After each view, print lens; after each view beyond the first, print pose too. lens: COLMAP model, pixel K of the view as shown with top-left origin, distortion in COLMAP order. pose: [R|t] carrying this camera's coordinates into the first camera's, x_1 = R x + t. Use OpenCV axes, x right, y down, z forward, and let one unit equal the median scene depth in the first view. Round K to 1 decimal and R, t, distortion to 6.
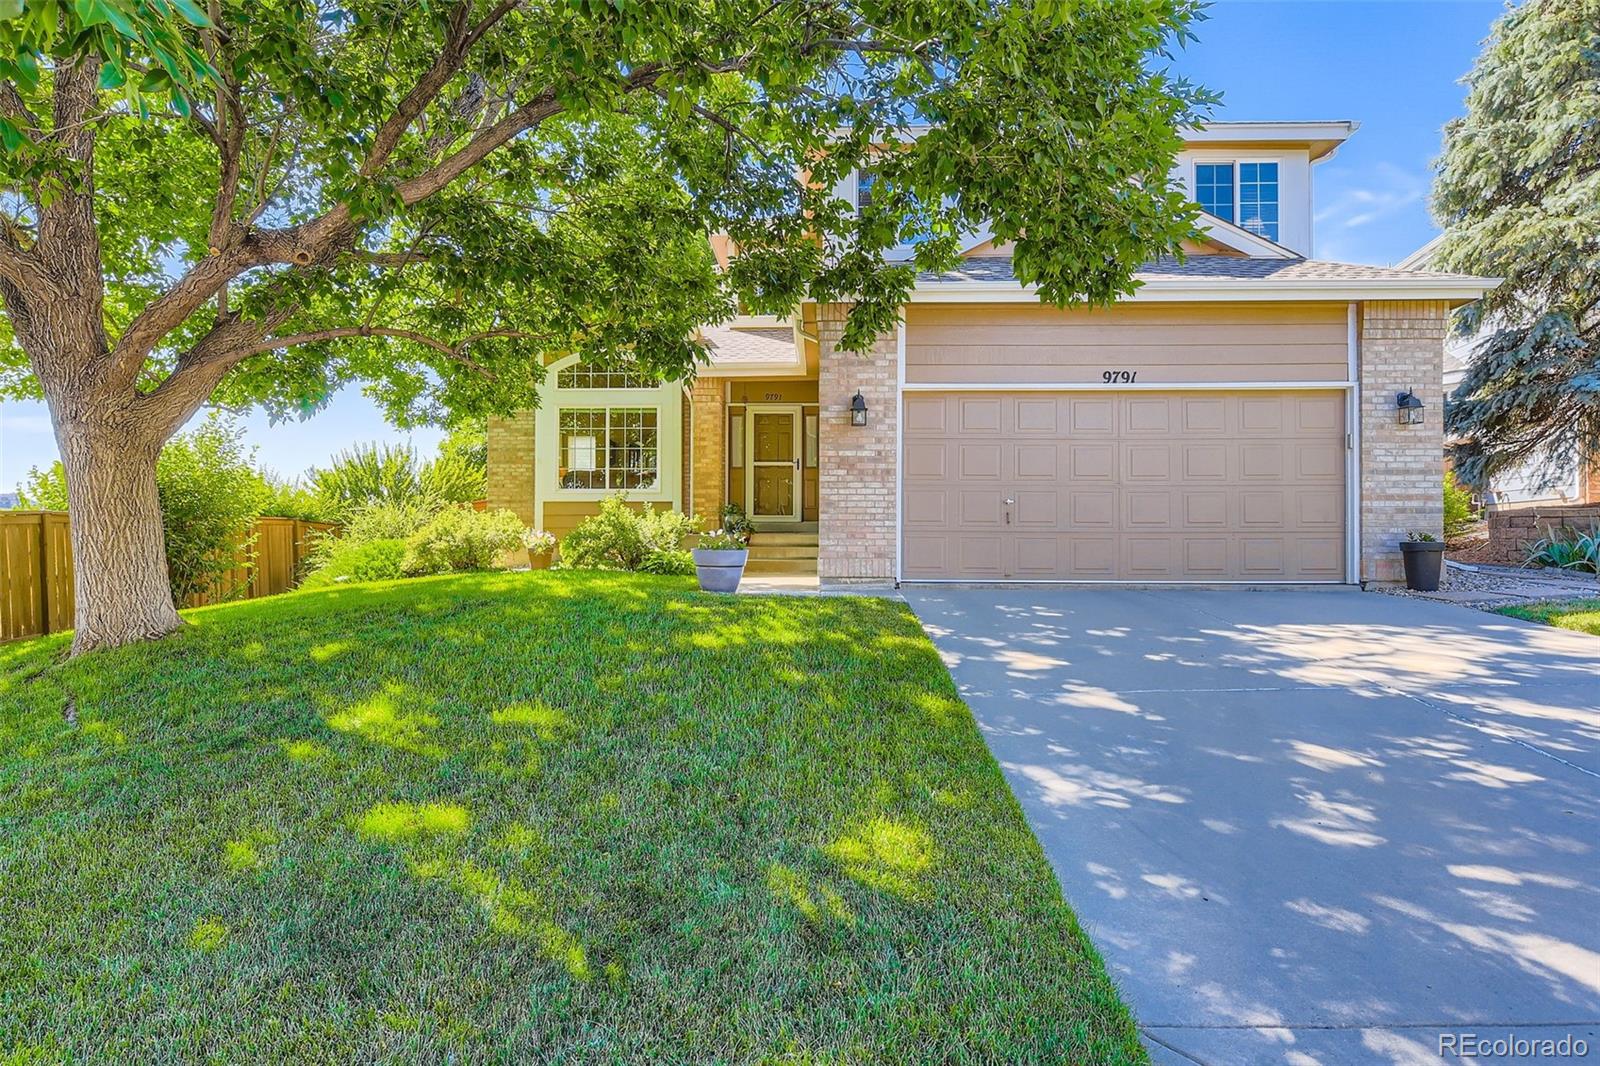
lens RADIAL K [[872.1, 0, 790.9], [0, 872.1, 528.7], [0, 0, 1]] dist [-0.001659, -0.000455]
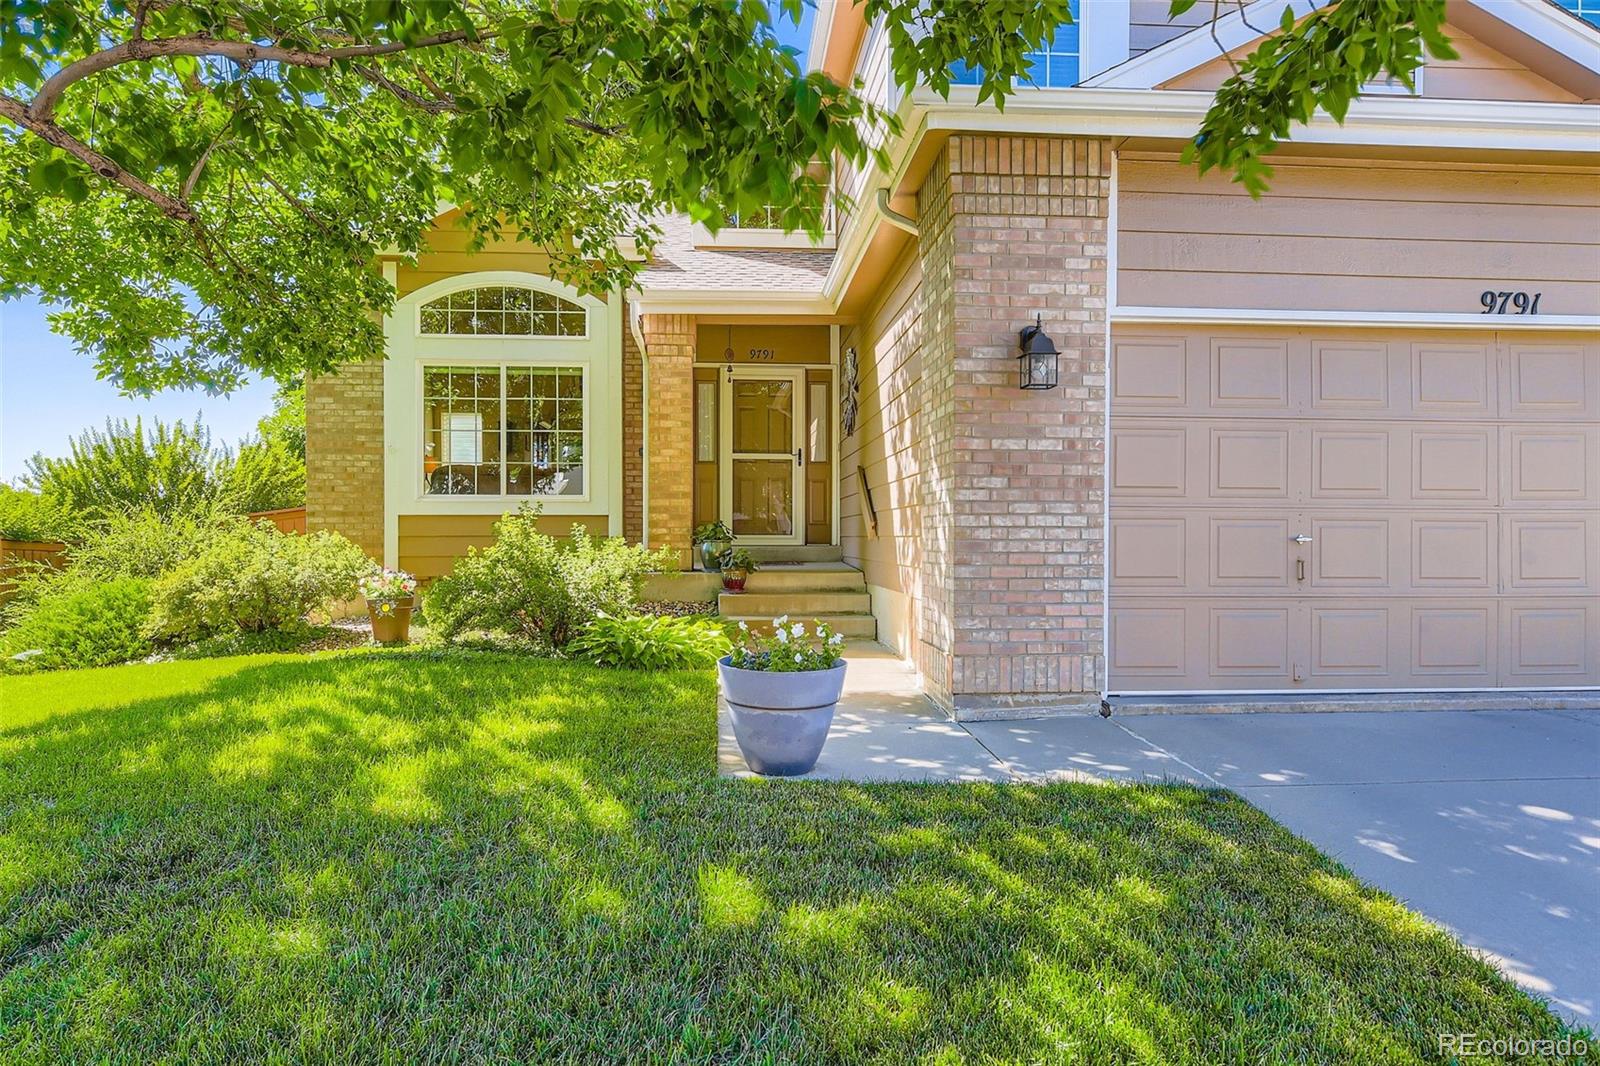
lens RADIAL K [[947.2, 0, 792.4], [0, 947.2, 541.4], [0, 0, 1]] dist [0.000485, 0.000495]
pose [[0.995260, -0.001845, 0.097235, -0.083785], [-0.000227, 0.999773, 0.021294, -0.032254], [-0.097252, -0.021215, 0.995034, 0.358944]]
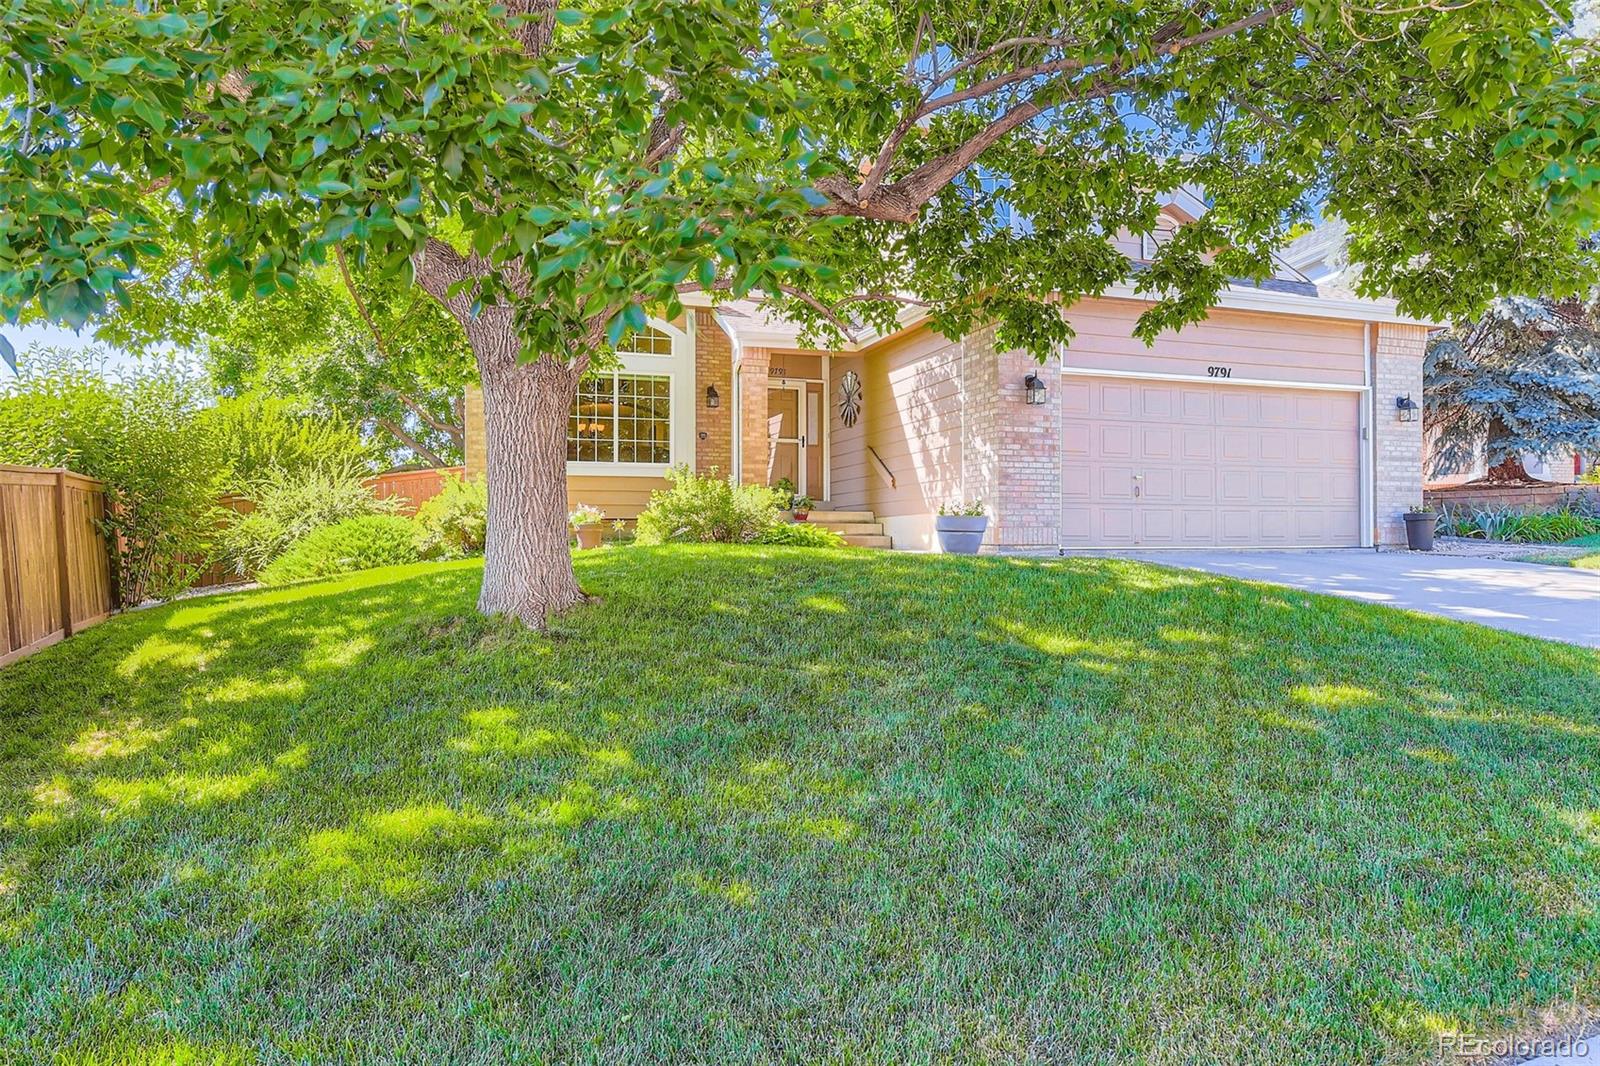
lens RADIAL K [[963.5, 0, 814.2], [0, 963.5, 528.0], [0, 0, 1]] dist [-0.007307, 0.000435]
pose [[0.938718, -0.001186, 0.344683, -0.441637], [-0.000187, 0.999992, 0.003950, 0.023023], [-0.344685, -0.003772, 0.938711, -0.019312]]
